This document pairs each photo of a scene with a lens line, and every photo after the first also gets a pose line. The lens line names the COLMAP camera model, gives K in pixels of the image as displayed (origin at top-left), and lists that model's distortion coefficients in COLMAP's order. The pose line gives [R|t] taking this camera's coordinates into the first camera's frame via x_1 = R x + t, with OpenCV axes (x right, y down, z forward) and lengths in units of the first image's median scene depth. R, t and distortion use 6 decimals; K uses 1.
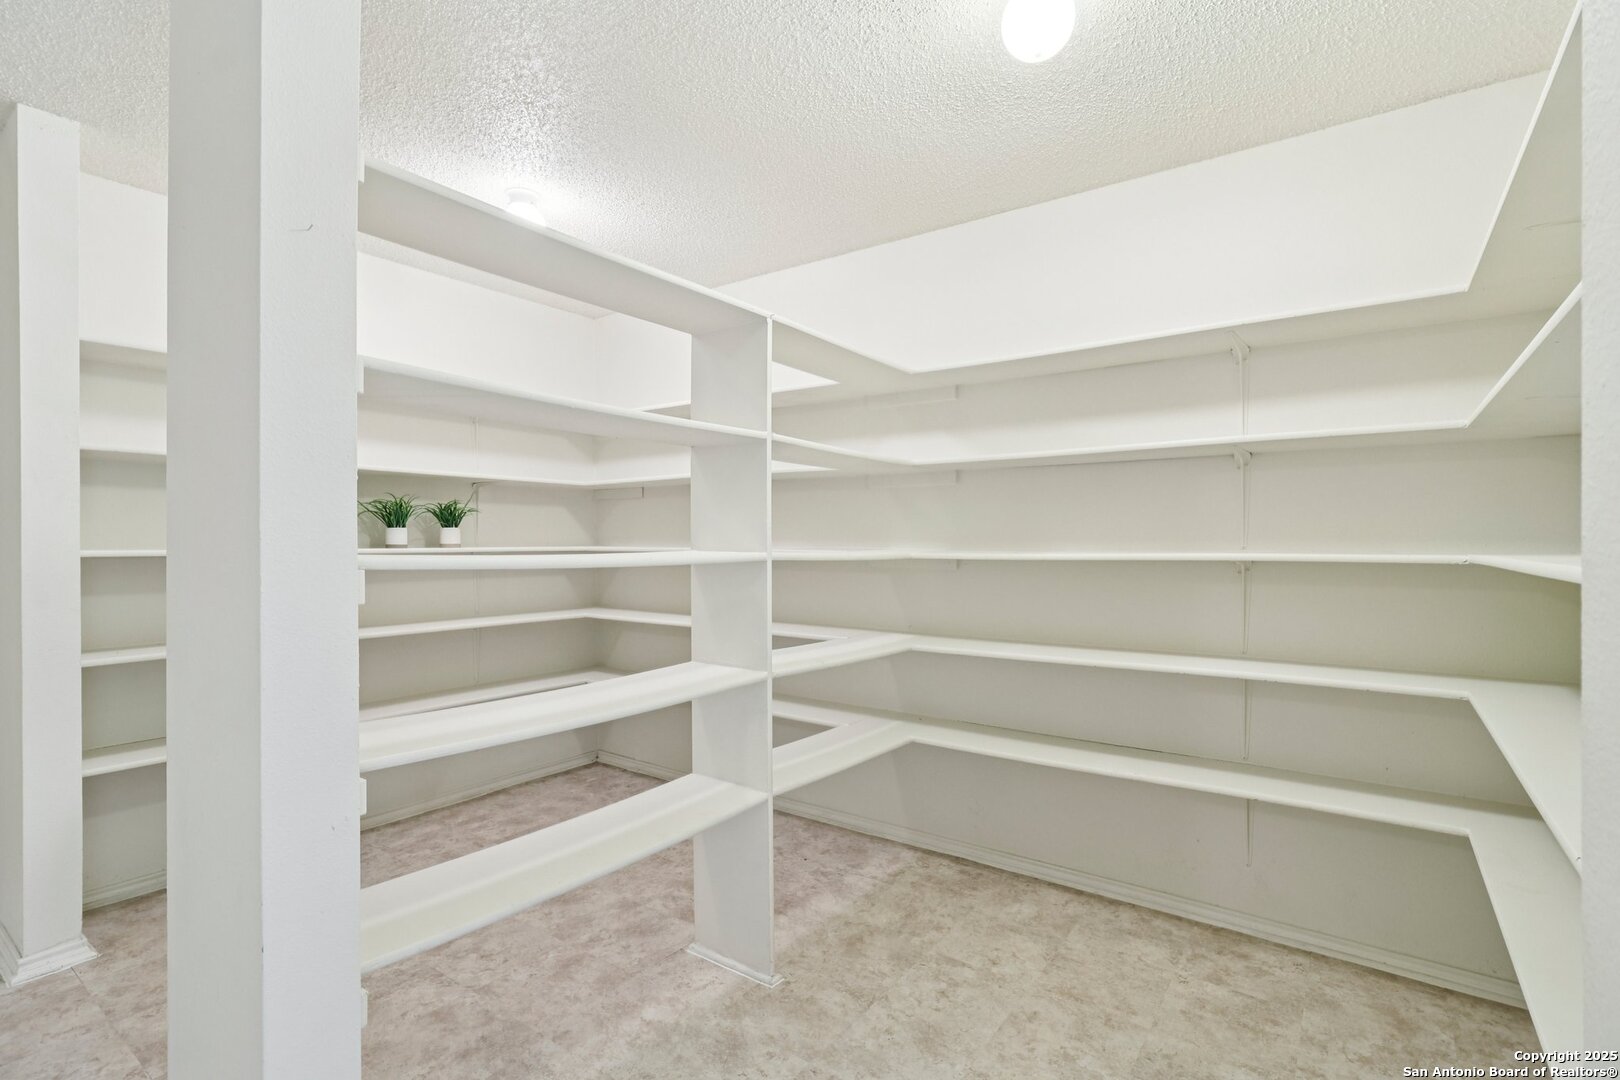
lens RADIAL K [[733.5, 0, 813.9], [0, 733.5, 535.9], [0, 0, 1]] dist [0.012754, -0.000677]
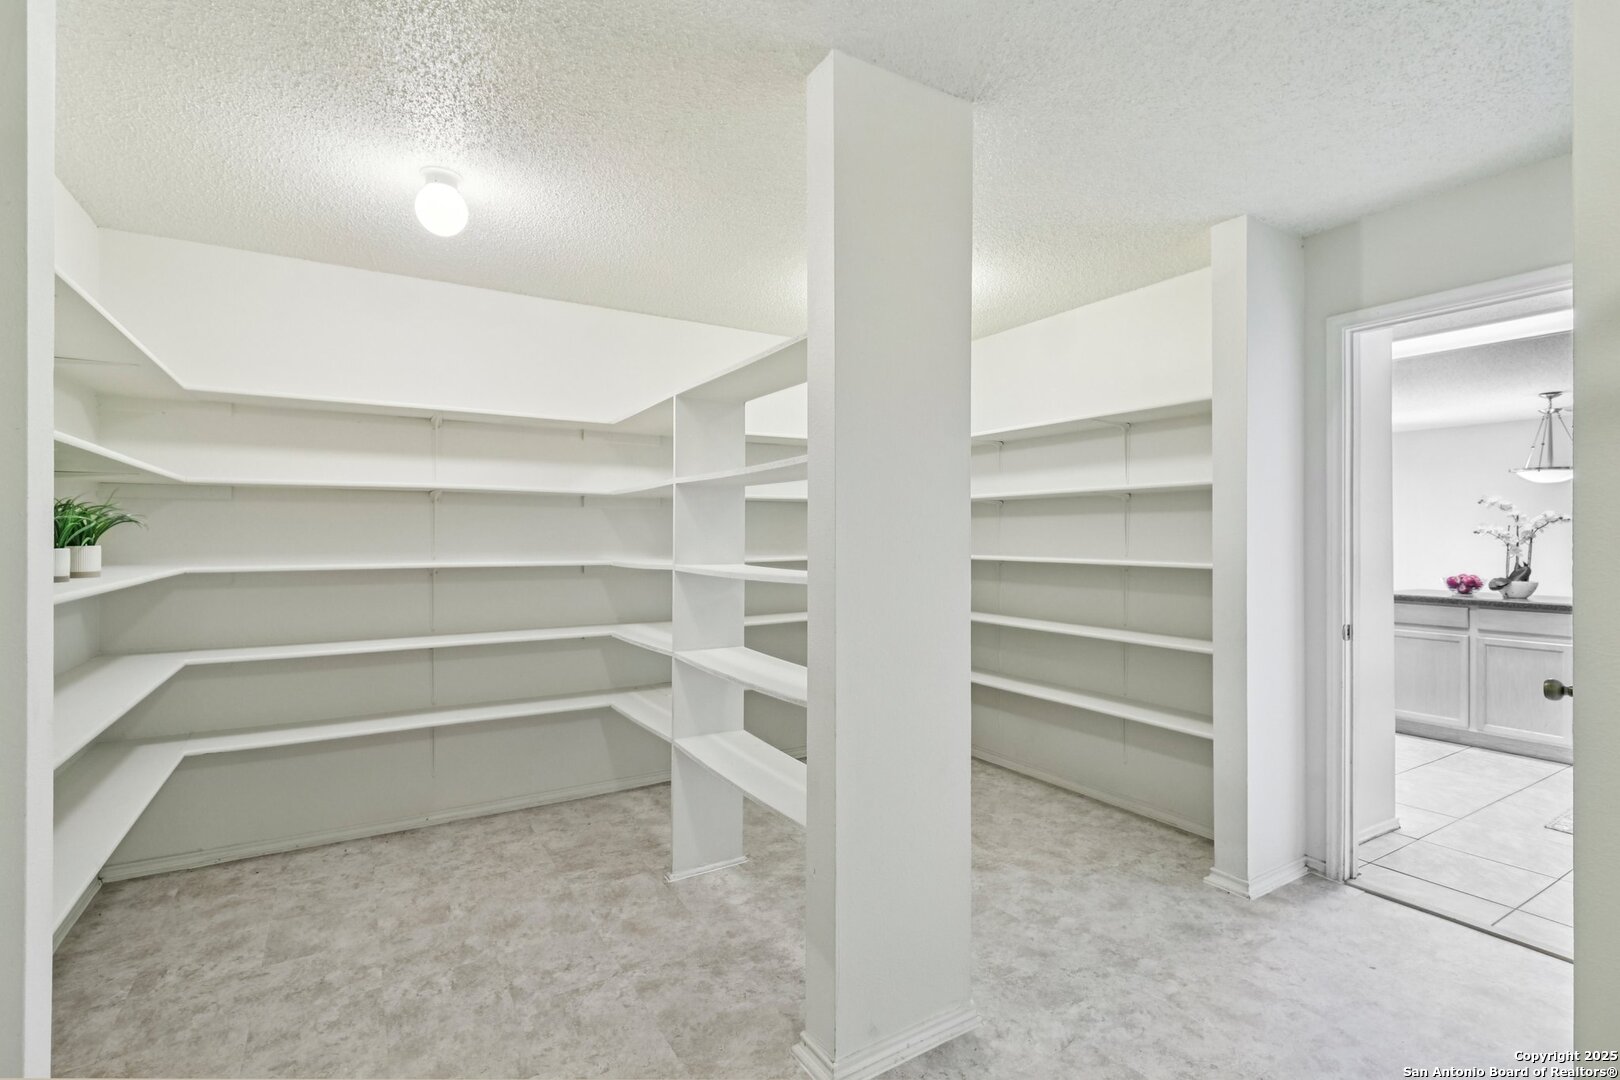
lens RADIAL K [[733.5, 0, 813.9], [0, 733.5, 535.9], [0, 0, 1]] dist [0.012754, -0.000677]
pose [[0.388495, 0.007197, 0.921423, -1.041639], [-0.008899, 0.999952, -0.004058, -0.003955], [-0.921408, -0.006623, 0.388540, 0.271238]]
